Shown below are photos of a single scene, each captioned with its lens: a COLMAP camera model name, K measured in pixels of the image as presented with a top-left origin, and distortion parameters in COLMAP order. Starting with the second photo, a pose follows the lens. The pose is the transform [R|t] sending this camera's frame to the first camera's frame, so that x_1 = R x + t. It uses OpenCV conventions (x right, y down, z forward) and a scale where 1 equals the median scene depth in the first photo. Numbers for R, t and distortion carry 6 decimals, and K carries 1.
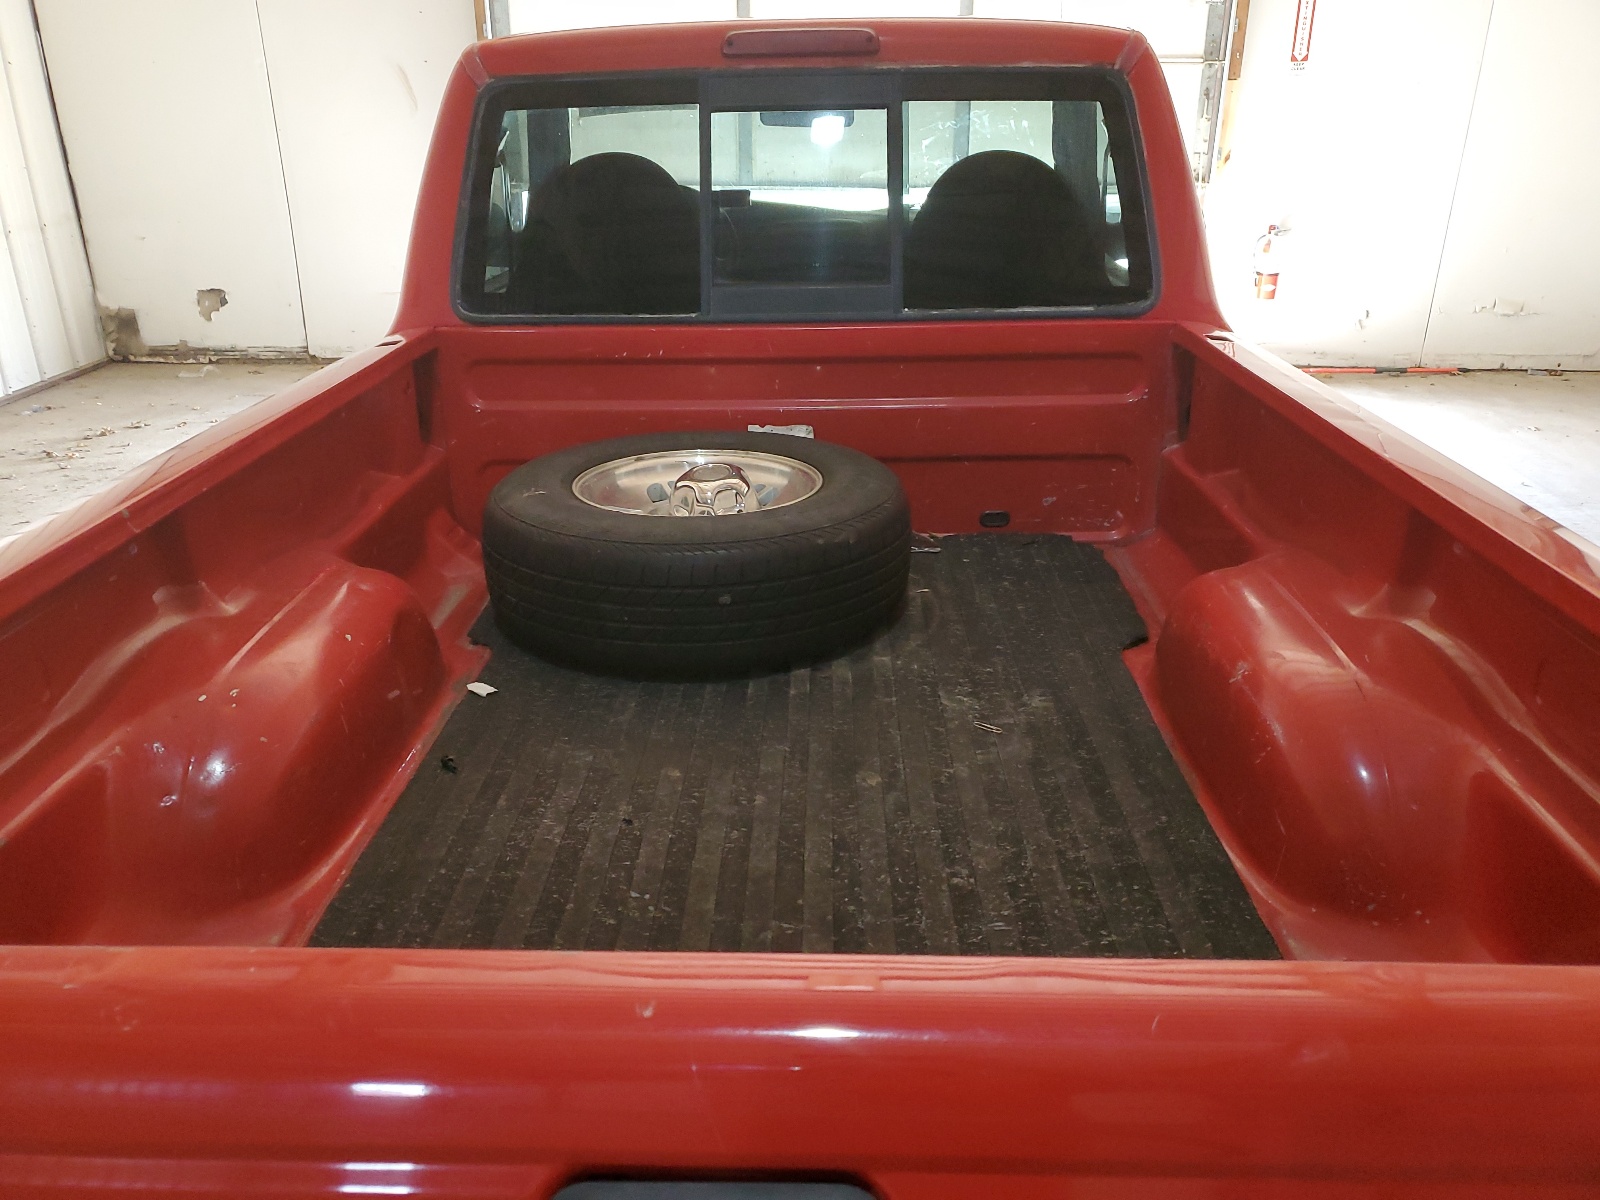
lens RADIAL K [[1239.0, 0, 800.0], [0, 1239.0, 600.0], [0, 0, 1]] dist [0.008872, 0.004611]
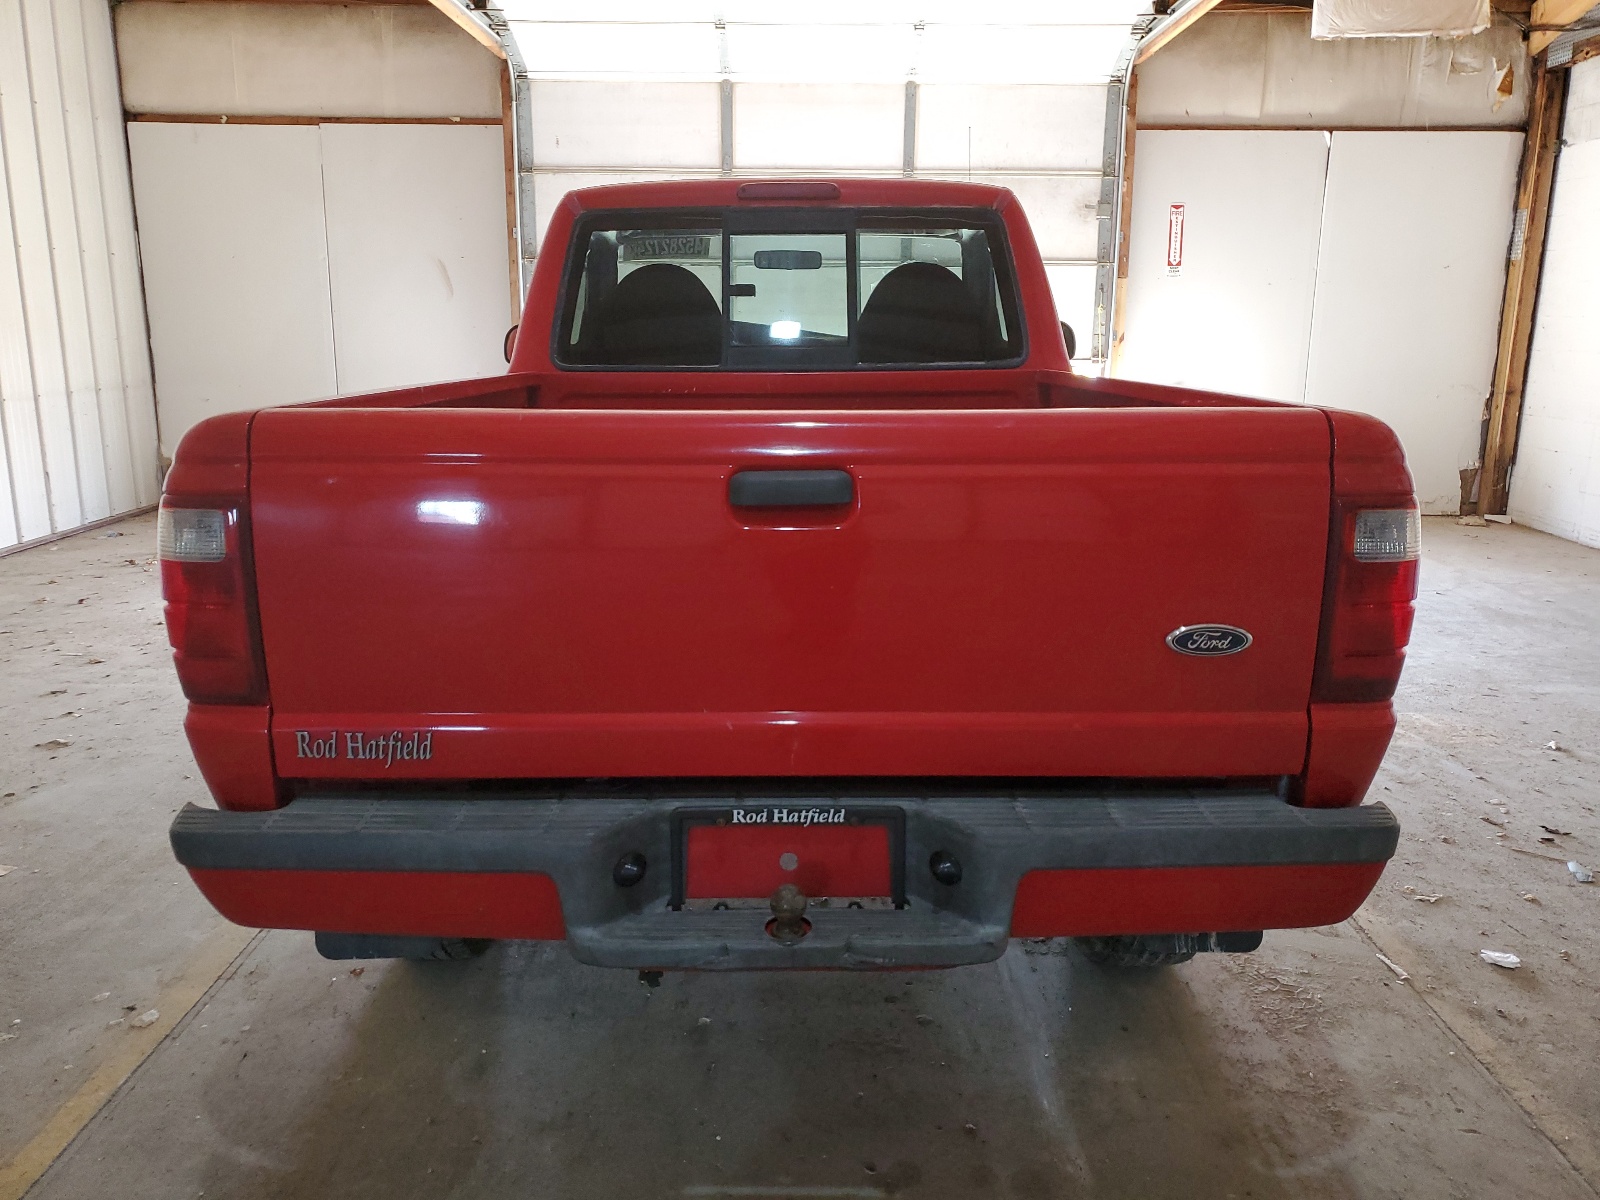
lens RADIAL K [[1196.7, 0, 800.0], [0, 1196.7, 600.0], [0, 0, 1]] dist [0.001254, 0.001231]
pose [[0.999465, 0.007290, 0.031878, -0.009883], [-0.002121, 0.987233, -0.159267, 0.093085], [-0.032632, 0.159114, 0.986721, -0.123476]]
